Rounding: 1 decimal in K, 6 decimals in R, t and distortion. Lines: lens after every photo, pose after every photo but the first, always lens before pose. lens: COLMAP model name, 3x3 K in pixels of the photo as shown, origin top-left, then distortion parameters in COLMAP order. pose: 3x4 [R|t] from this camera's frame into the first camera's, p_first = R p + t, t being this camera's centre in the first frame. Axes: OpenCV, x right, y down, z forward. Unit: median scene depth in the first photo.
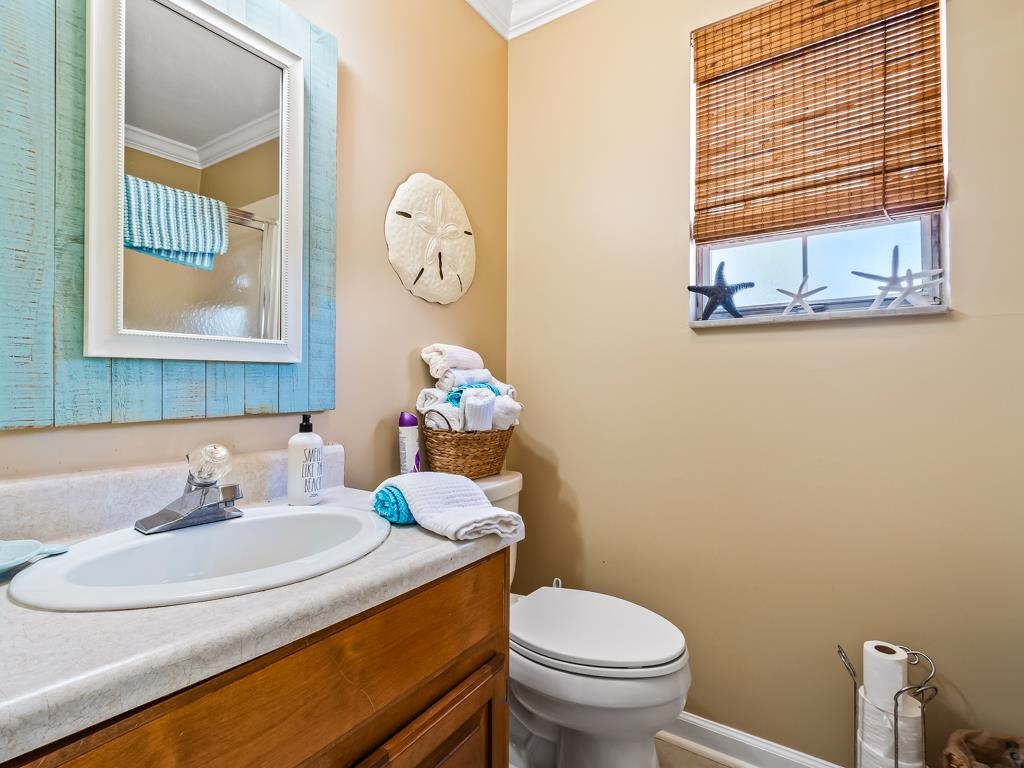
lens RADIAL K [[500.0, 0, 518.2], [0, 500.0, 391.5], [0, 0, 1]] dist [0.000824, -0.000011]
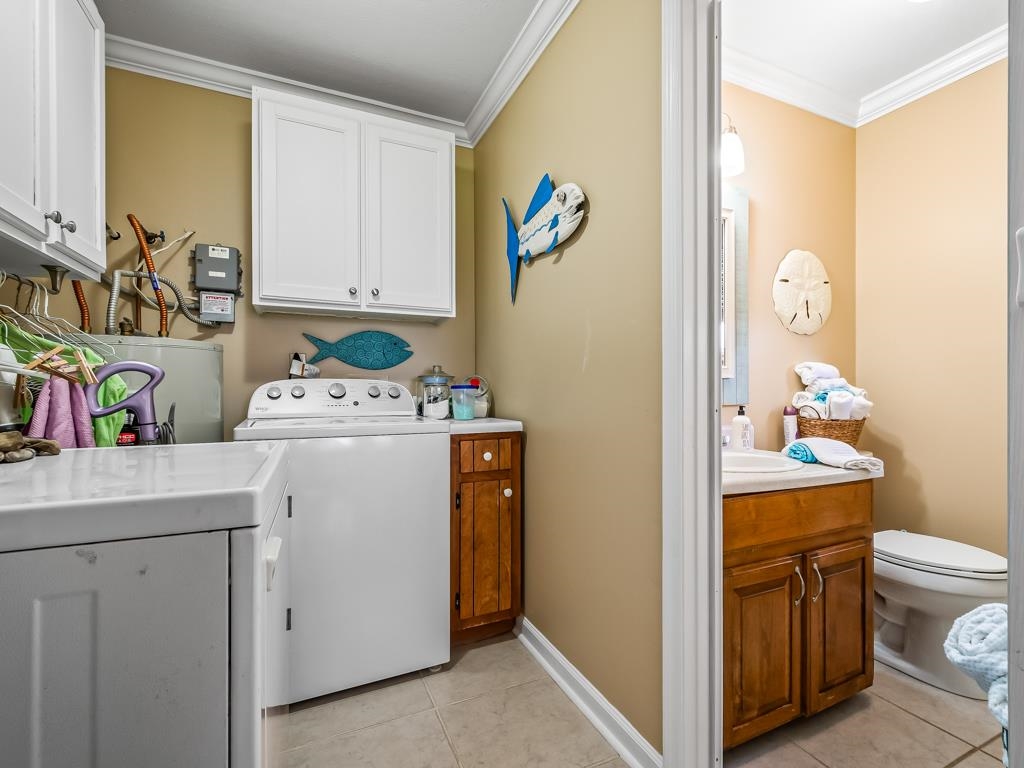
lens RADIAL K [[511.5, 0, 550.2], [0, 511.5, 395.8], [0, 0, 1]] dist [0.004528, 0.000142]
pose [[0.872416, -0.003298, -0.488754, -0.086807], [0.002463, 0.999994, -0.002351, 0.008621], [0.488758, 0.000848, 0.872419, -0.769245]]
